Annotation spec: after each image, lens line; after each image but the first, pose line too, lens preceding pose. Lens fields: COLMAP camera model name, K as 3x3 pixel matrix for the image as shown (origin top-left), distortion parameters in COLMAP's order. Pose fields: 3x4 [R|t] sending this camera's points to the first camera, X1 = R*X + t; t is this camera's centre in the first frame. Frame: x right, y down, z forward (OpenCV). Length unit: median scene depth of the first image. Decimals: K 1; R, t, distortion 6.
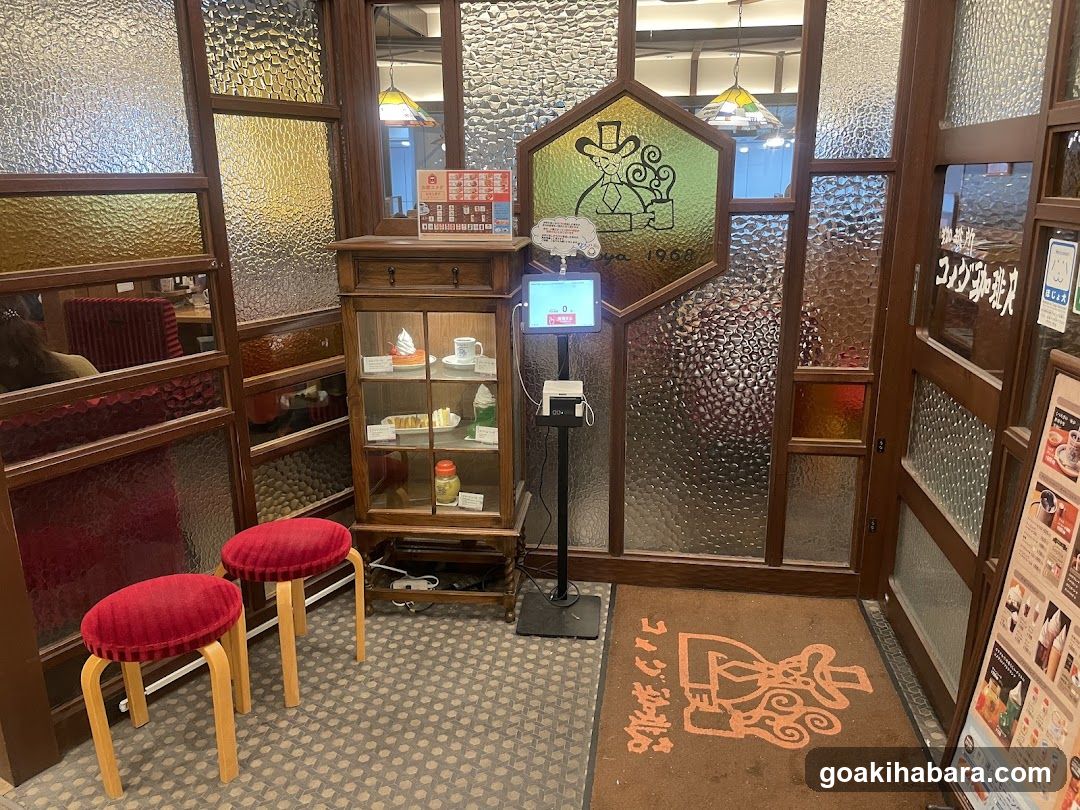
lens RADIAL K [[831.7, 0, 541.7], [0, 831.7, 408.4], [0, 0, 1]] dist [-0.024902, -0.003581]
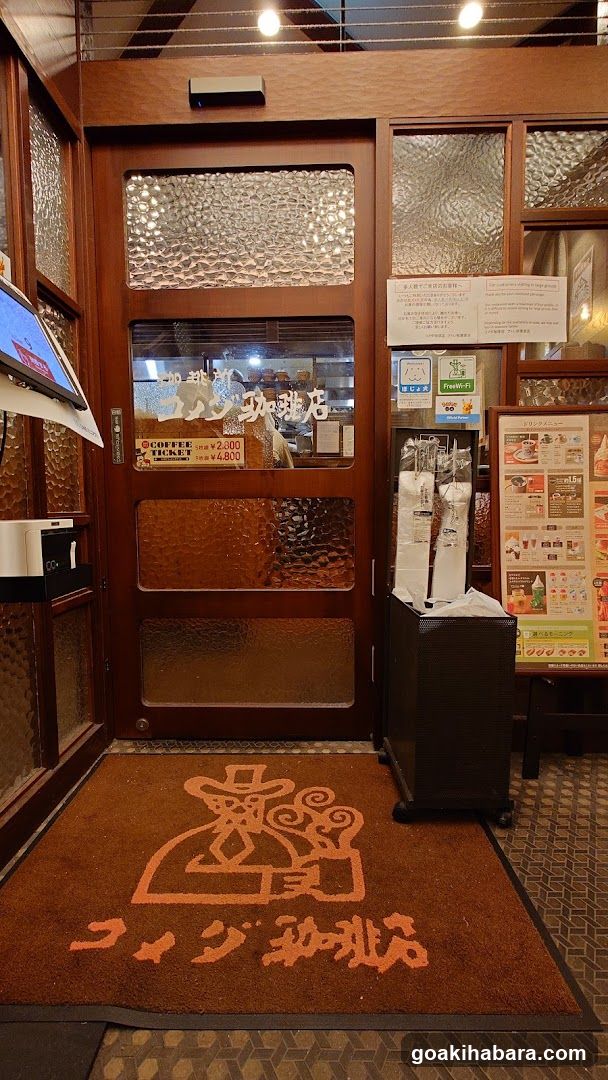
lens RADIAL K [[494.9, 0, 304.3], [0, 494.9, 539.1], [0, 0, 1]] dist [-0.003960, -0.000562]
pose [[-0.173501, -0.048651, 0.983631, -0.242130], [0.260594, 0.960911, 0.093493, 0.003736], [-0.949731, 0.272550, -0.154041, 0.965308]]
